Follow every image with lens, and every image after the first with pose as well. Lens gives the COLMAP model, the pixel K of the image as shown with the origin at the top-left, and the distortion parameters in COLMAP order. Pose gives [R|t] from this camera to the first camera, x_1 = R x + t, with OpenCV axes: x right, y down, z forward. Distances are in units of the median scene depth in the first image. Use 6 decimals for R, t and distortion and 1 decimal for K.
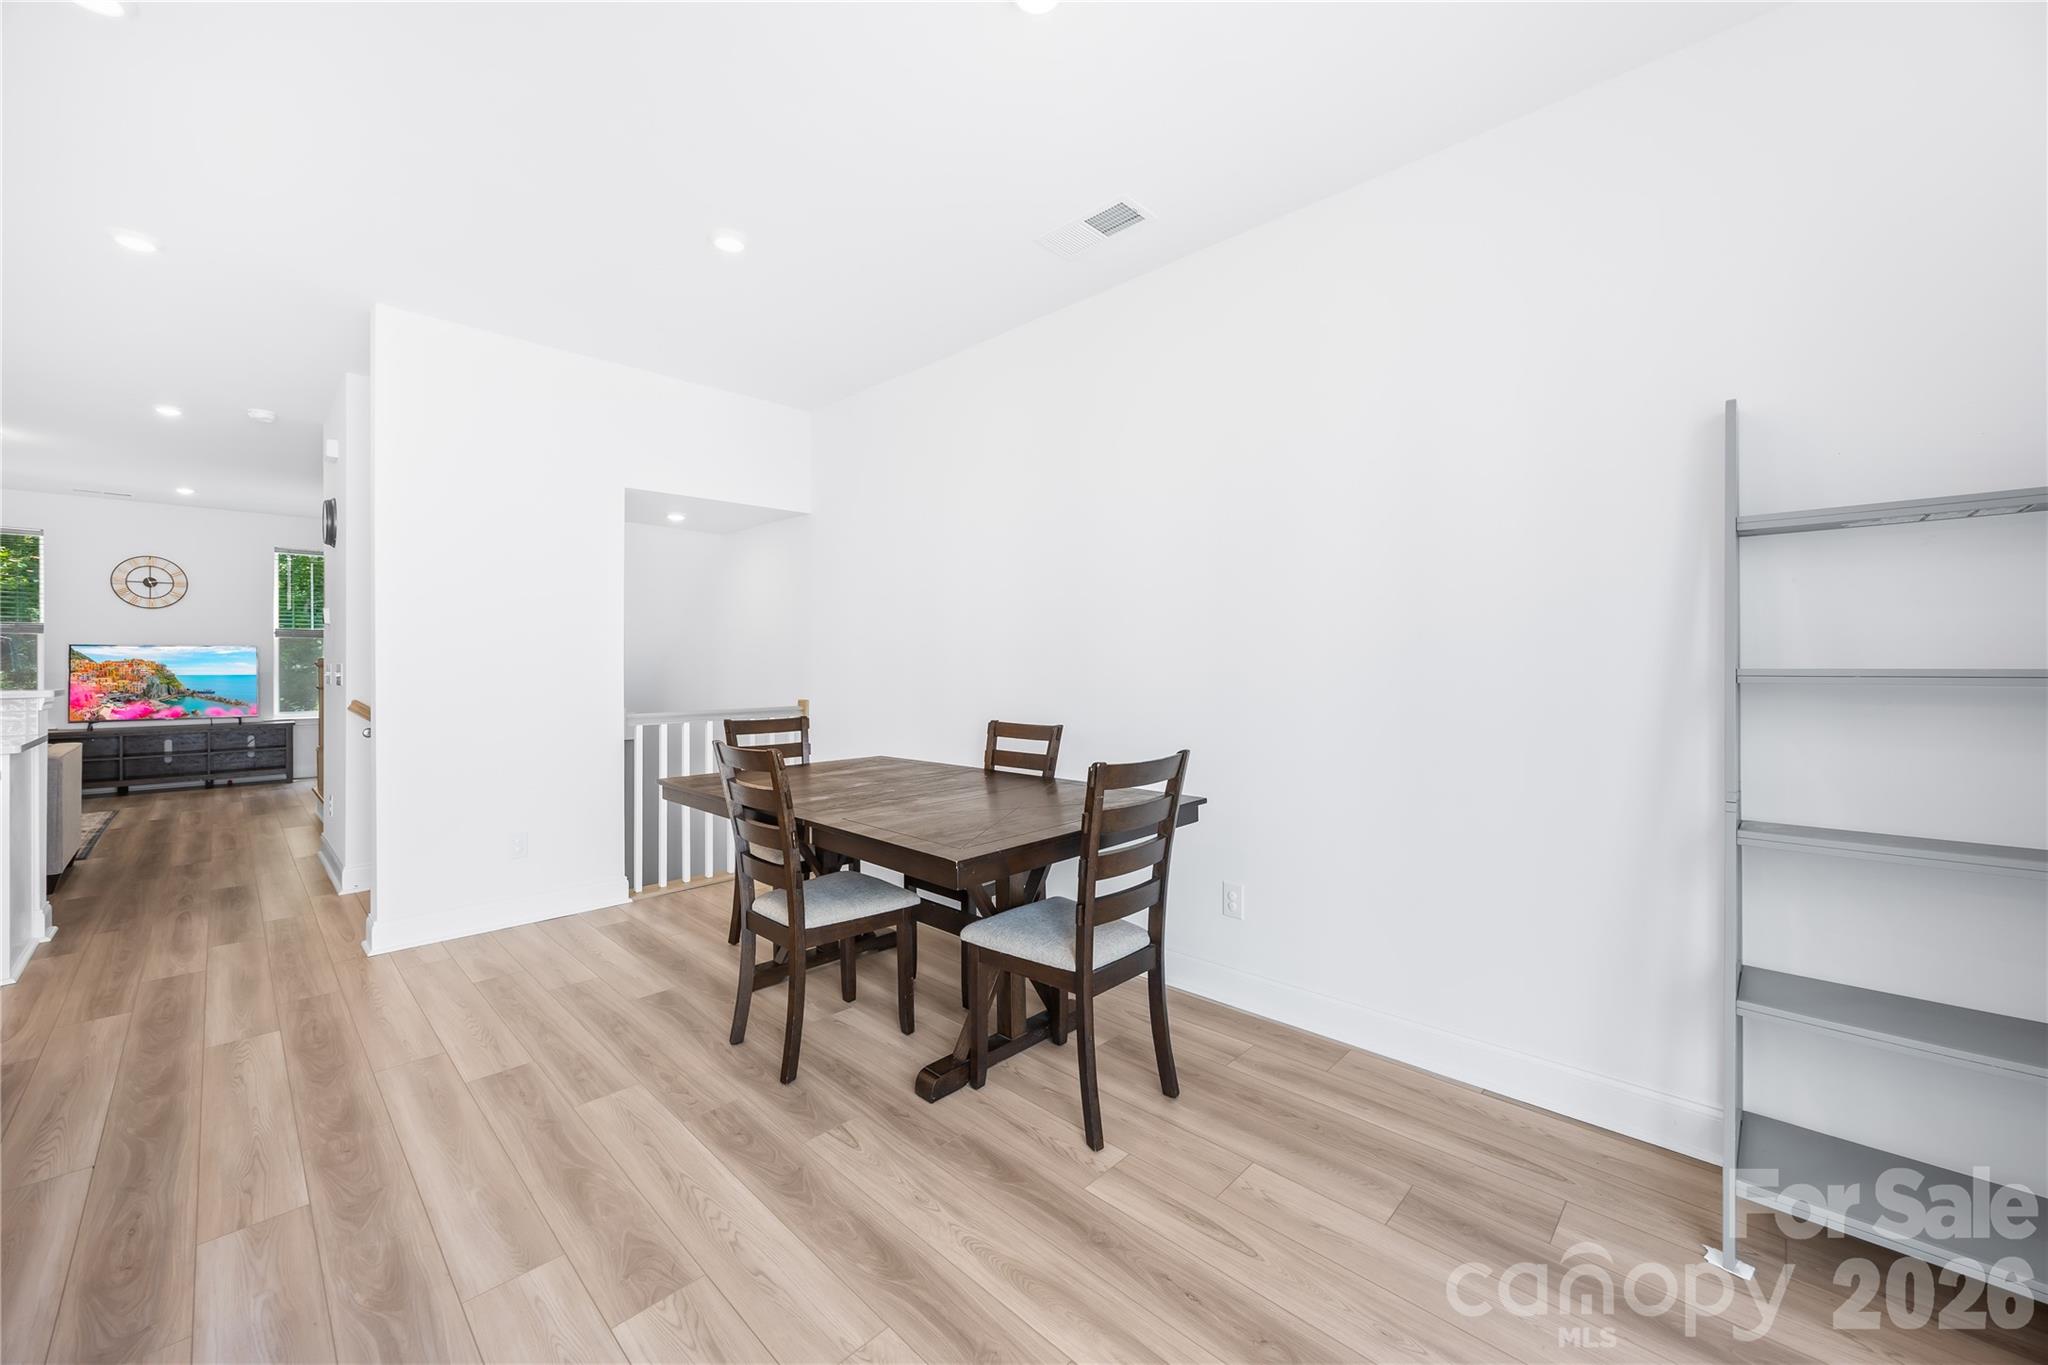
lens RADIAL K [[790.8, 0, 1028.3], [0, 790.8, 660.4], [0, 0, 1]] dist [-0.002213, -0.000237]
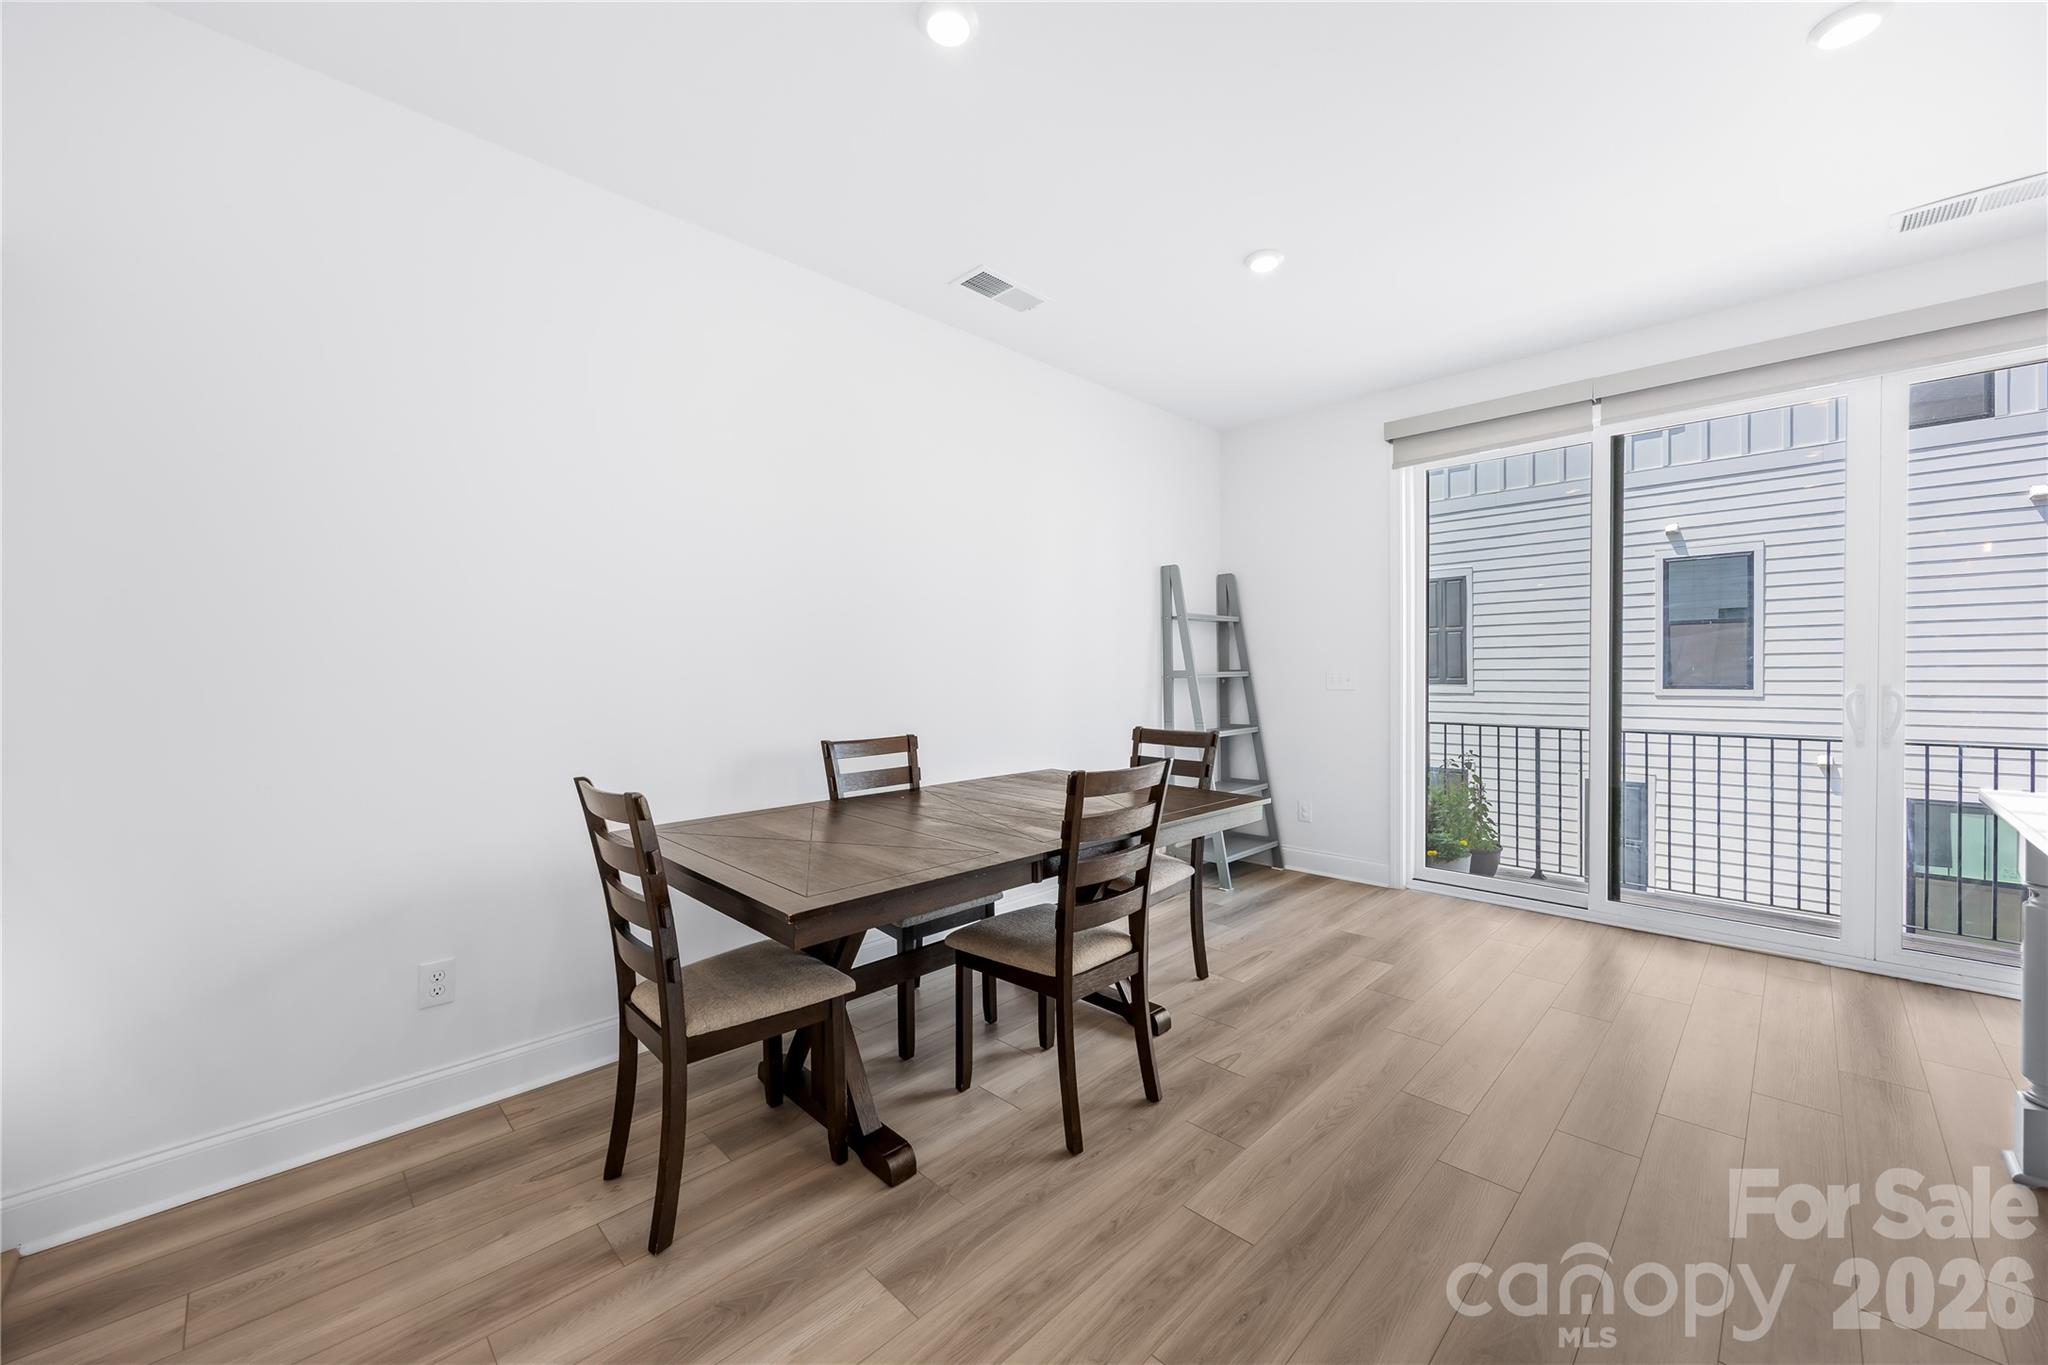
lens RADIAL K [[775.1, 0, 1021.9], [0, 775.1, 680.3], [0, 0, 1]] dist [-0.002328, 0.000356]
pose [[0.019594, -0.011706, 0.999739, -0.576880], [0.005037, 0.999920, 0.011609, 0.001905], [-0.999795, 0.004808, 0.019651, 0.524201]]
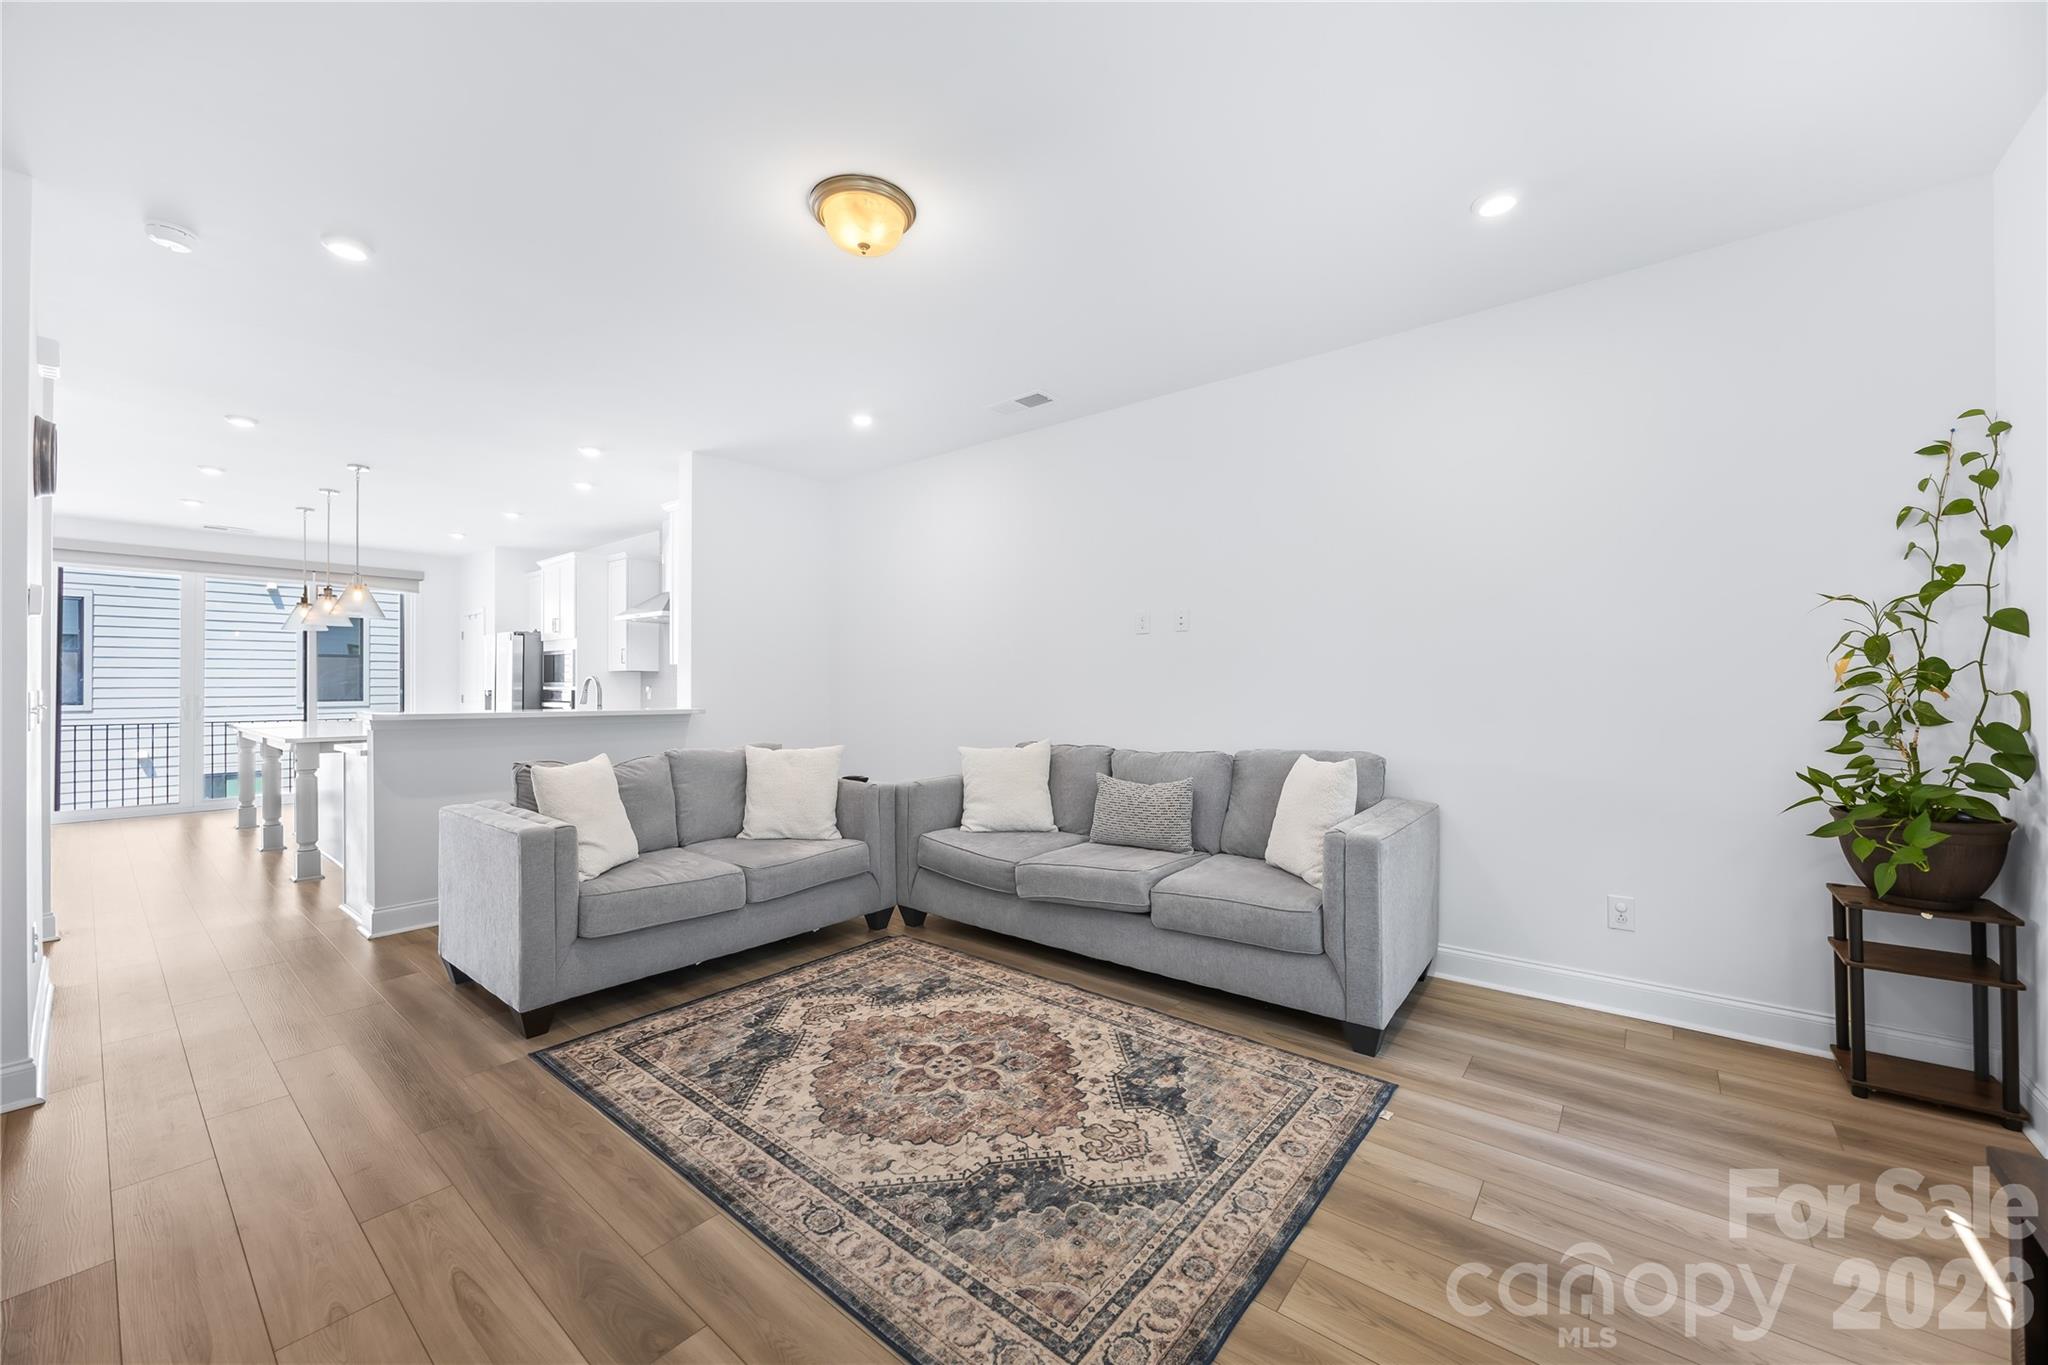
lens RADIAL K [[775.1, 0, 1021.9], [0, 775.1, 680.3], [0, 0, 1]] dist [-0.002328, 0.000356]
pose [[-0.996440, 0.001535, -0.084287, -1.452431], [0.002307, 0.999956, -0.009061, 0.004249], [0.084270, -0.009224, -0.996400, 1.518740]]
